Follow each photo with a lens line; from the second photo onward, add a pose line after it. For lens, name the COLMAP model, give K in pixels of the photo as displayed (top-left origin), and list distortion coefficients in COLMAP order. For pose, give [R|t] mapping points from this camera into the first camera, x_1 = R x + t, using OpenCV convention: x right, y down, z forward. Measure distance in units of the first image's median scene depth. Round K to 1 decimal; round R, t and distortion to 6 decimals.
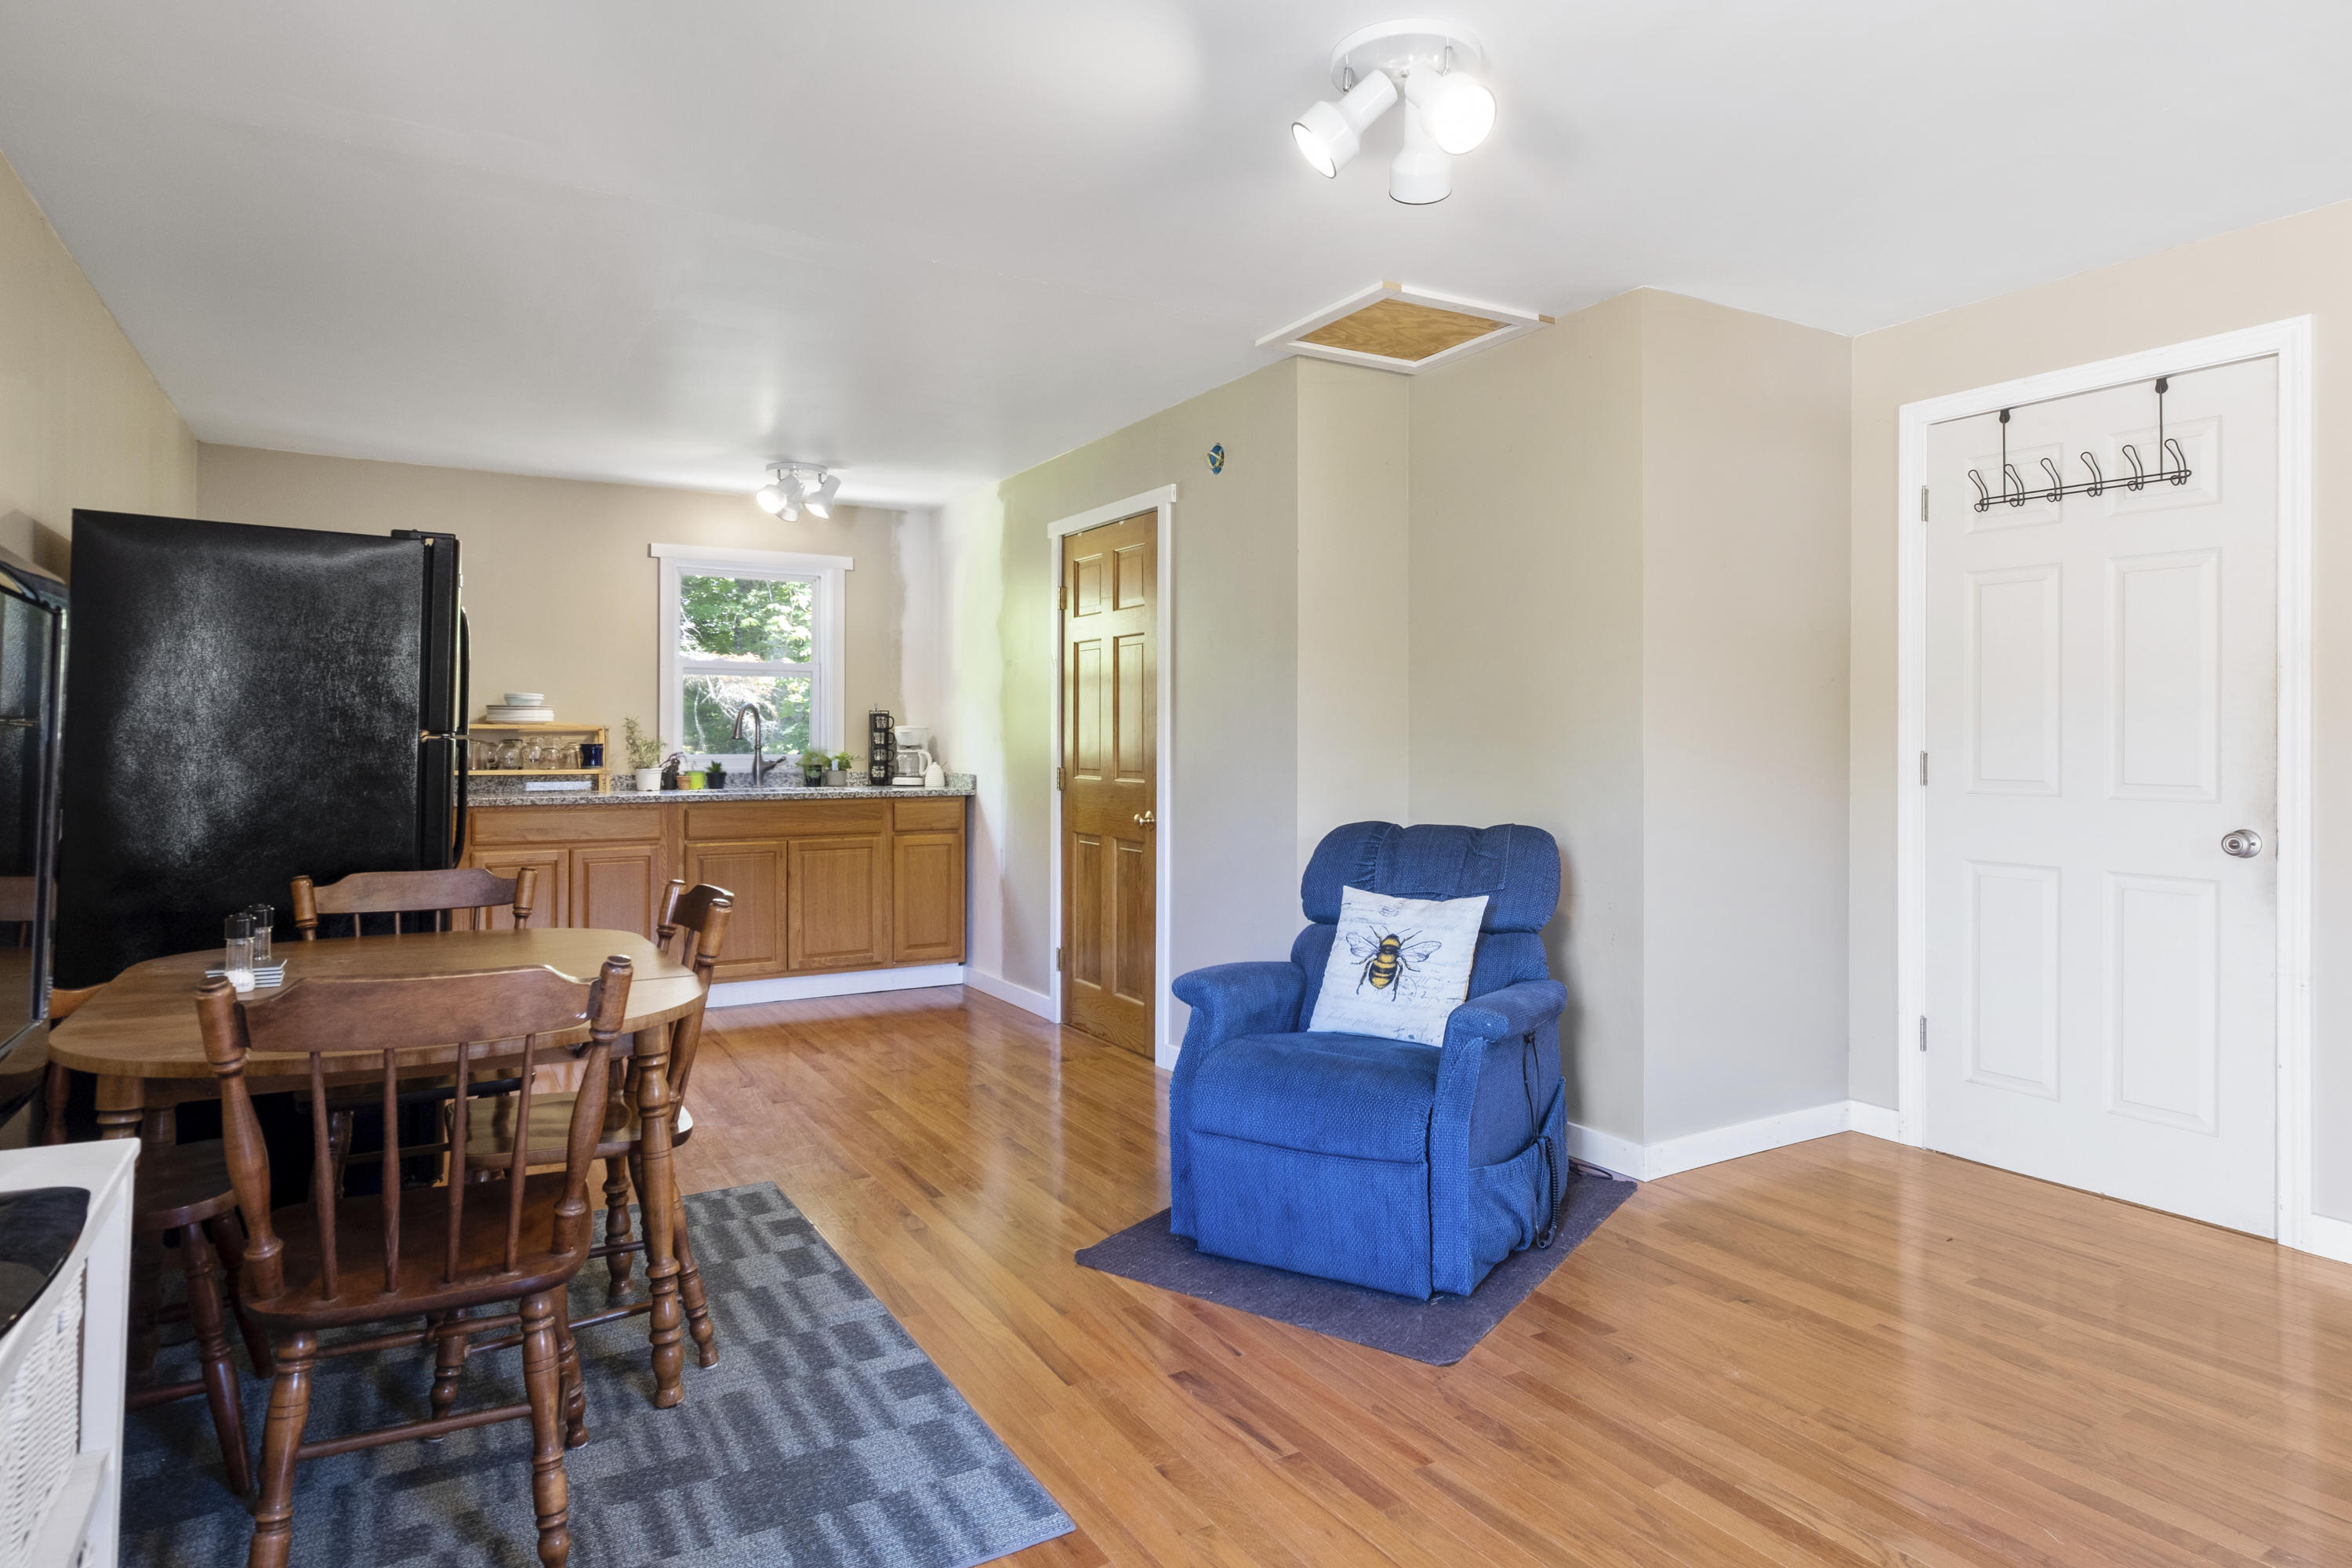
lens RADIAL K [[1319.8, 0, 1174.7], [0, 1319.8, 738.5], [0, 0, 1]] dist [0.001538, 0.000142]
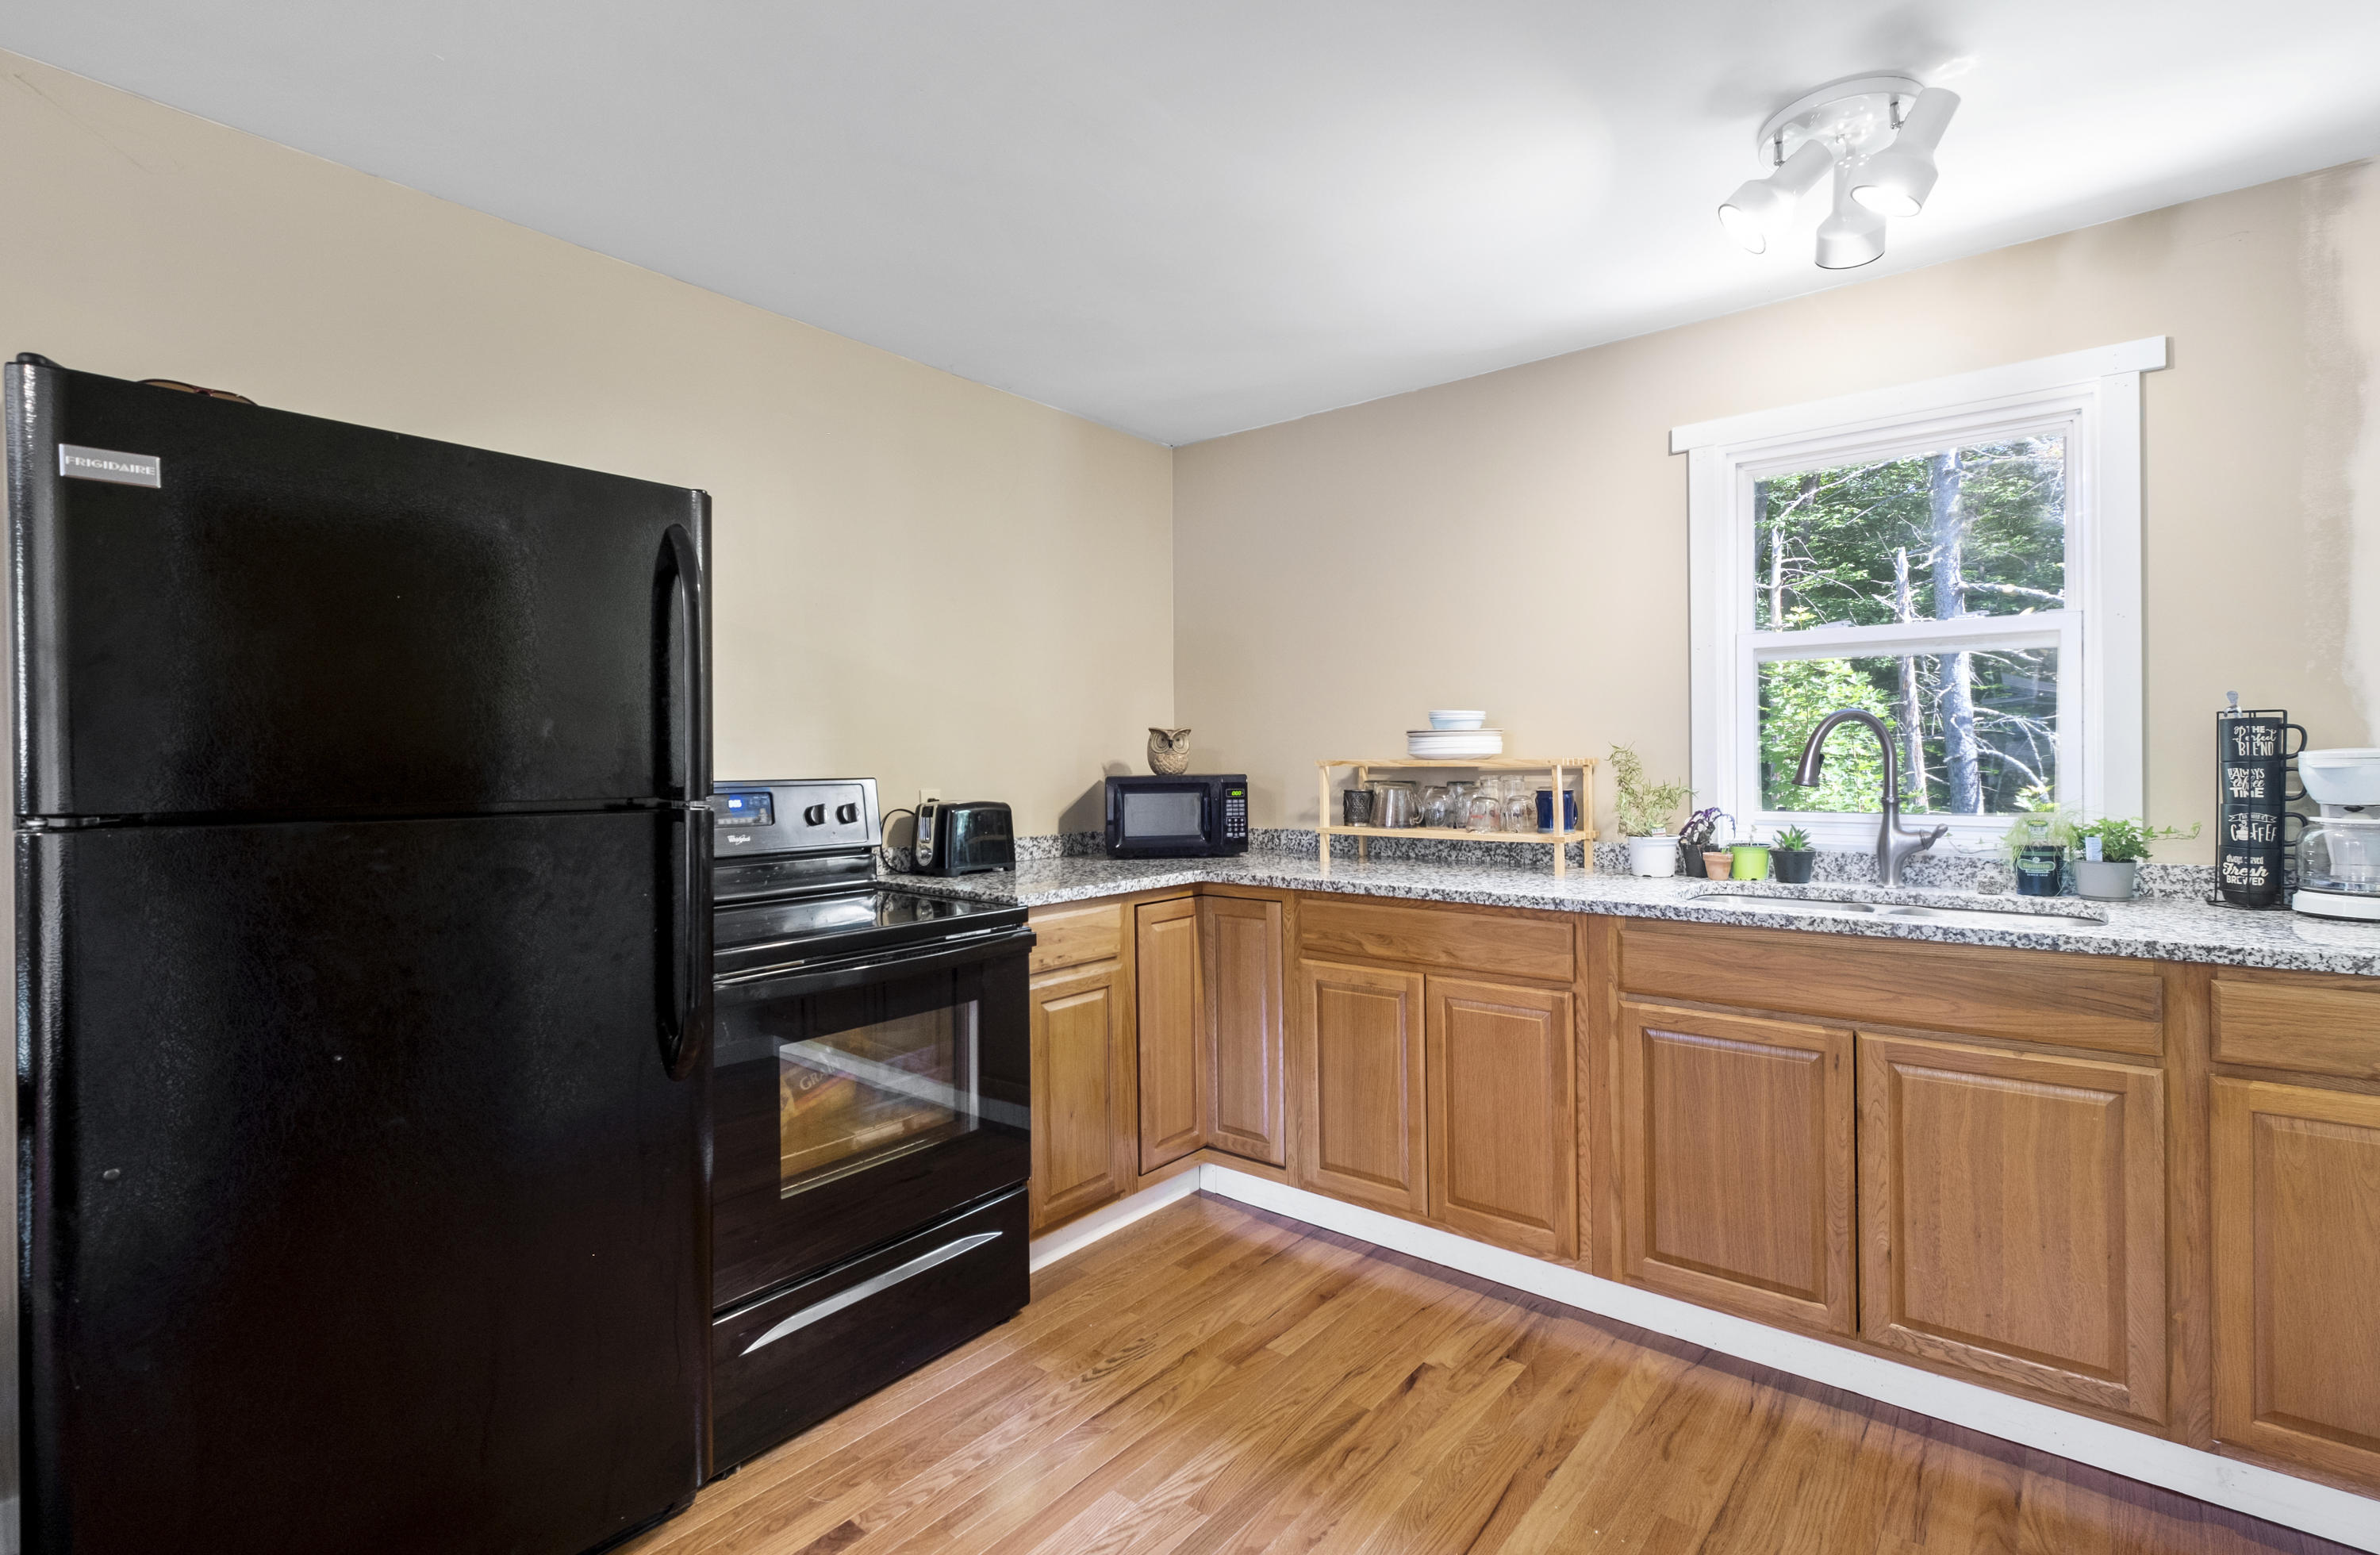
lens RADIAL K [[1071.2, 0, 1192.1], [0, 1071.2, 770.0], [0, 0, 1]] dist [-0.013517, 0.000348]
pose [[0.343457, -0.001290, -0.939167, -0.045422], [0.006595, 0.999978, 0.001038, -0.006631], [0.939145, -0.006550, 0.343458, 0.642823]]
